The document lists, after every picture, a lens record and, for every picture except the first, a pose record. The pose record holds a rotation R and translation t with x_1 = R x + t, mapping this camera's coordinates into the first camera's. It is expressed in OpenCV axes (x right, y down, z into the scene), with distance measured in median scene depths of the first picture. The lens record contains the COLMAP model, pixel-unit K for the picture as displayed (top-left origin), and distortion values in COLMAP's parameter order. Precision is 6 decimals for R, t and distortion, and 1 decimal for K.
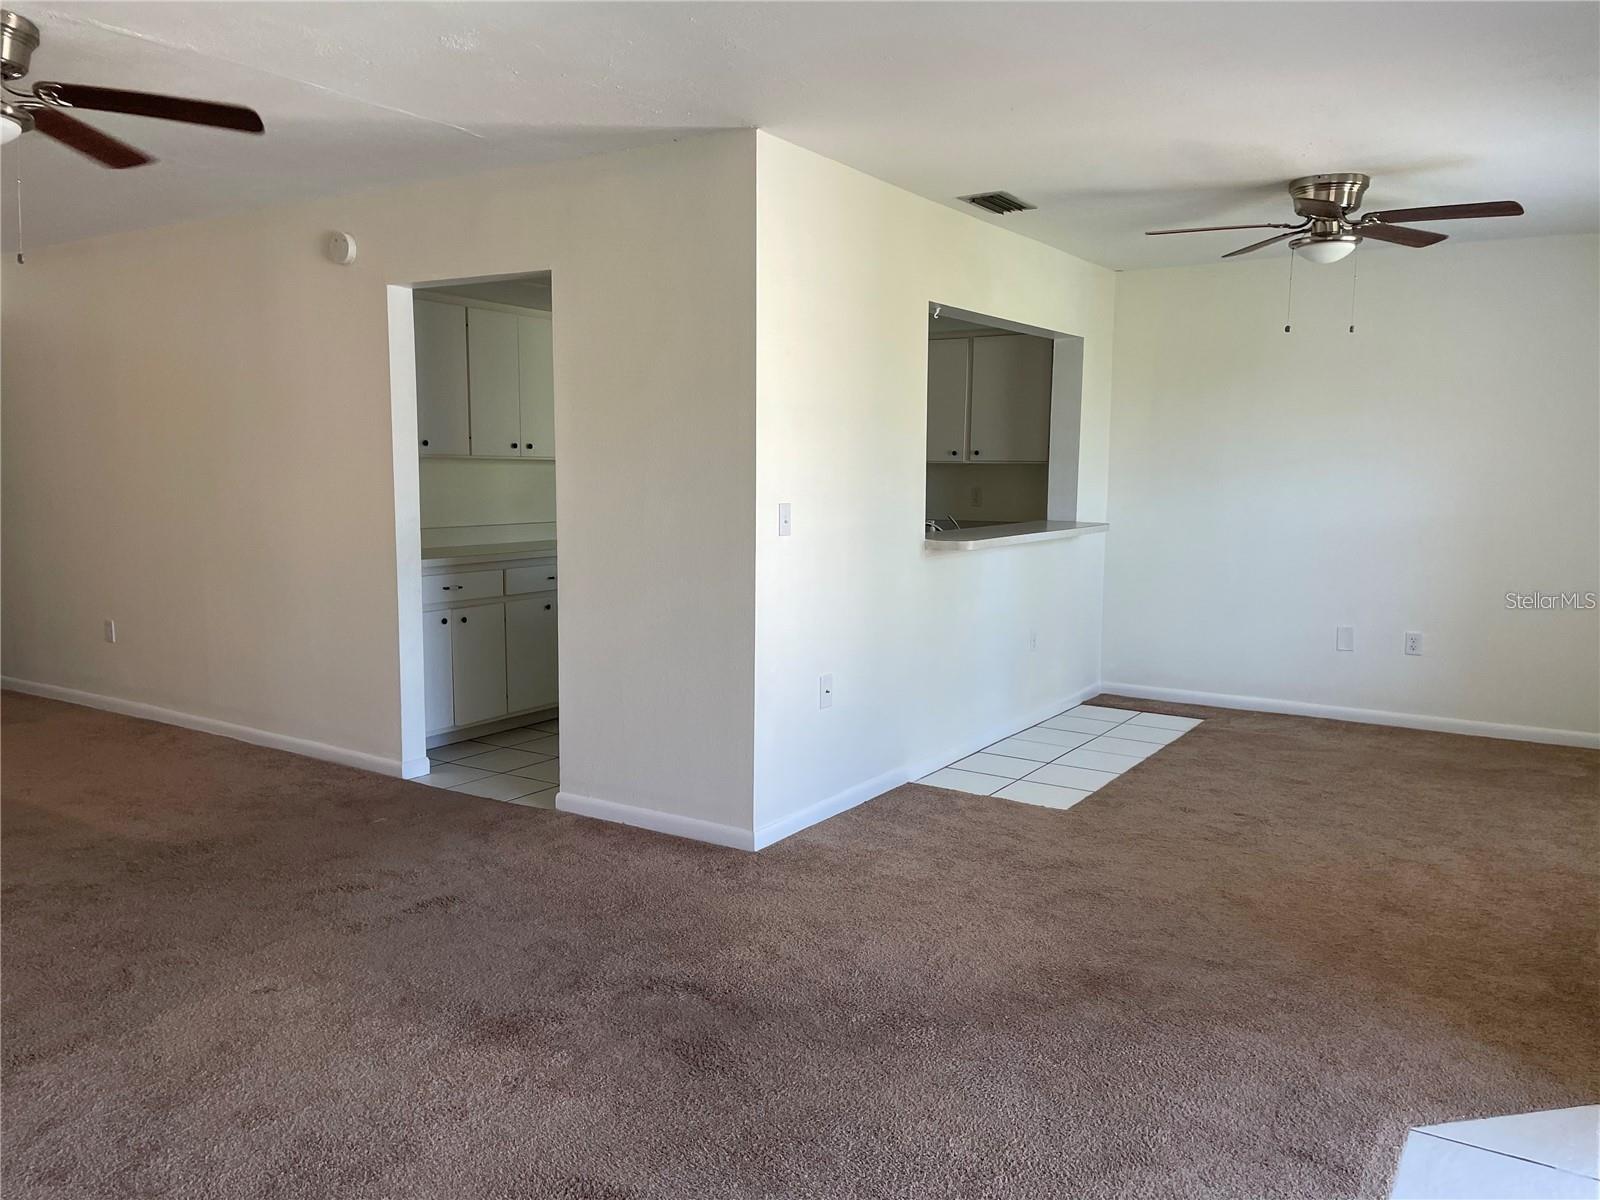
lens RADIAL K [[1200.6, 0, 797.8], [0, 1200.6, 596.7], [0, 0, 1]] dist [0.094373, -0.111726]
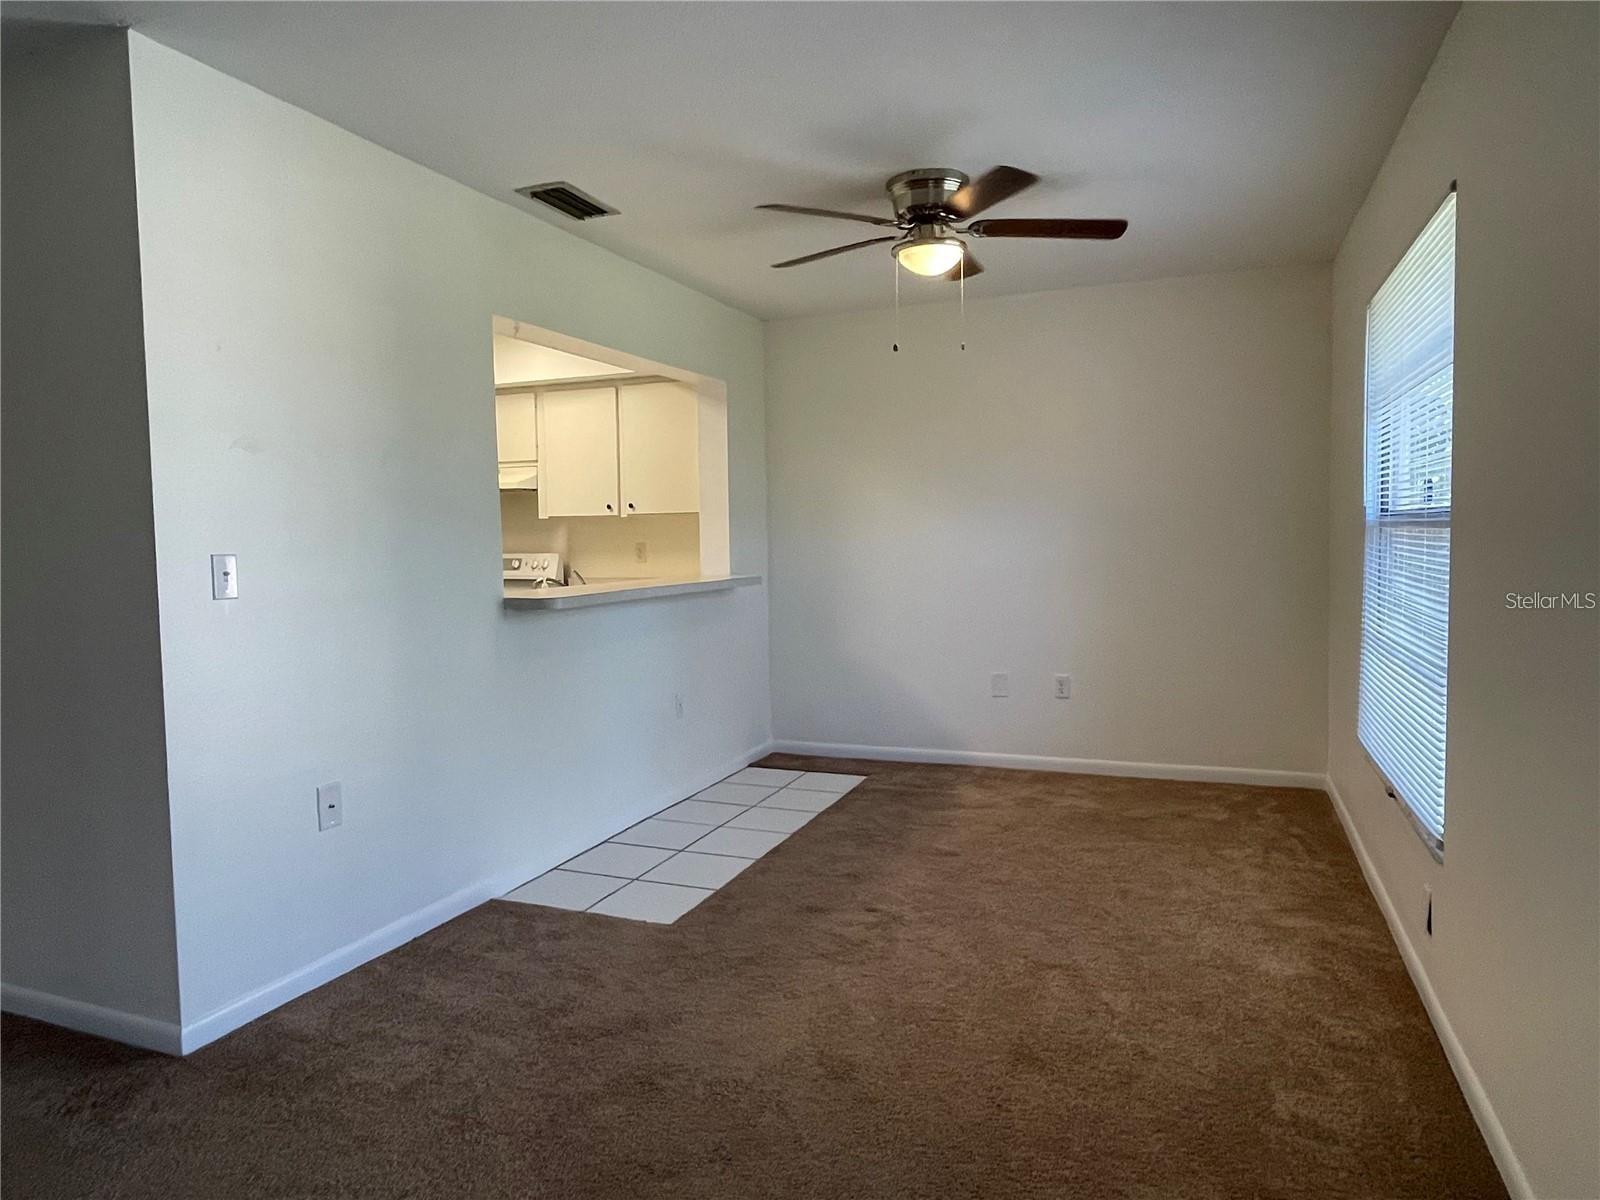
lens RADIAL K [[974.9, 0, 800.0], [0, 974.9, 600.0], [0, 0, 1]] dist [-0.033866, 0.000009]
pose [[0.981888, -0.040726, 0.185034, 0.236595], [0.049821, 0.997754, -0.044773, -0.009024], [-0.182795, 0.053180, 0.981712, 0.402357]]
